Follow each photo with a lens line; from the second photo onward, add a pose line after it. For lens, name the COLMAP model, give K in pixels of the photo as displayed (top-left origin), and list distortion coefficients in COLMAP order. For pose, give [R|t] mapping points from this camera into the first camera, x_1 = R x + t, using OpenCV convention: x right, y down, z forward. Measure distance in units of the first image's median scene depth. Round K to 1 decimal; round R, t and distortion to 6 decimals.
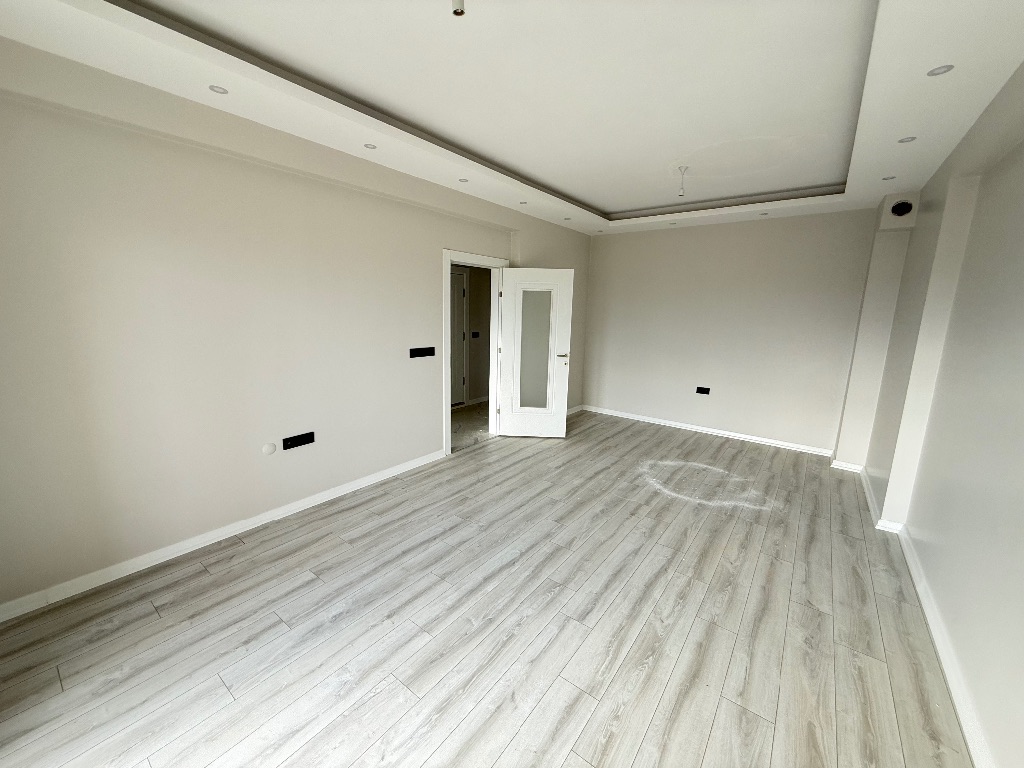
lens RADIAL K [[407.1, 0, 509.6], [0, 407.1, 384.0], [0, 0, 1]] dist [-0.000314, 0.000297]
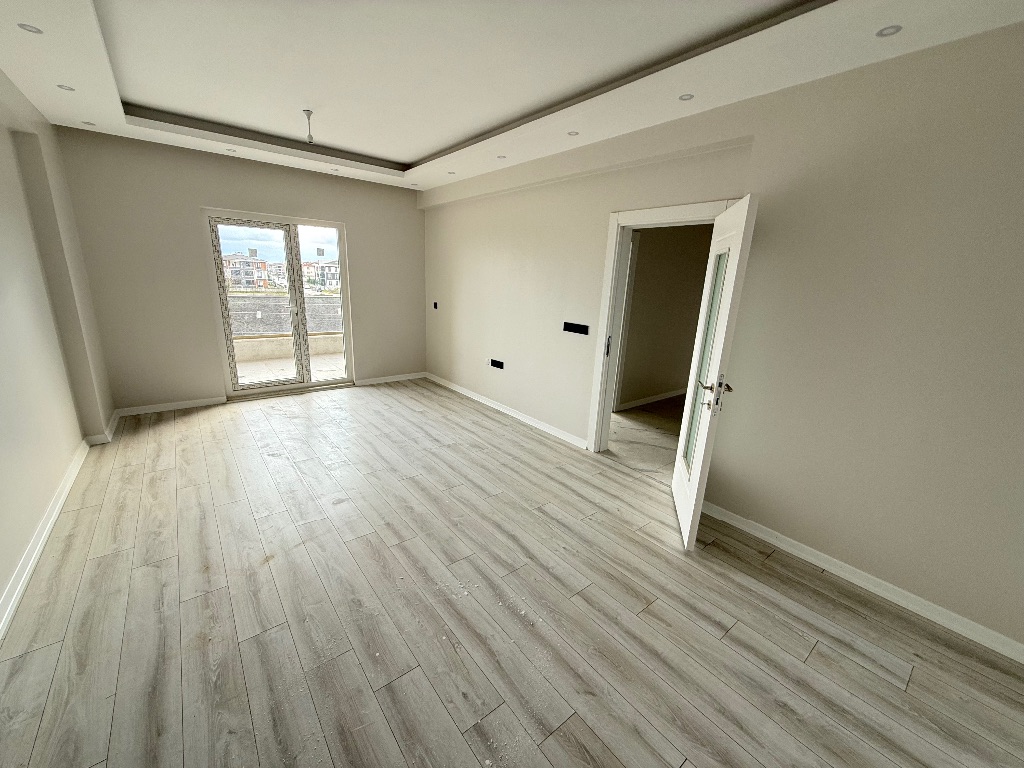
lens RADIAL K [[407.1, 0, 509.6], [0, 407.1, 384.0], [0, 0, 1]] dist [-0.000314, 0.000297]
pose [[-0.238673, 0.215115, -0.946974, 0.914137], [-0.227520, 0.935627, 0.269881, -0.211133], [0.944071, 0.279869, -0.174366, 1.236083]]
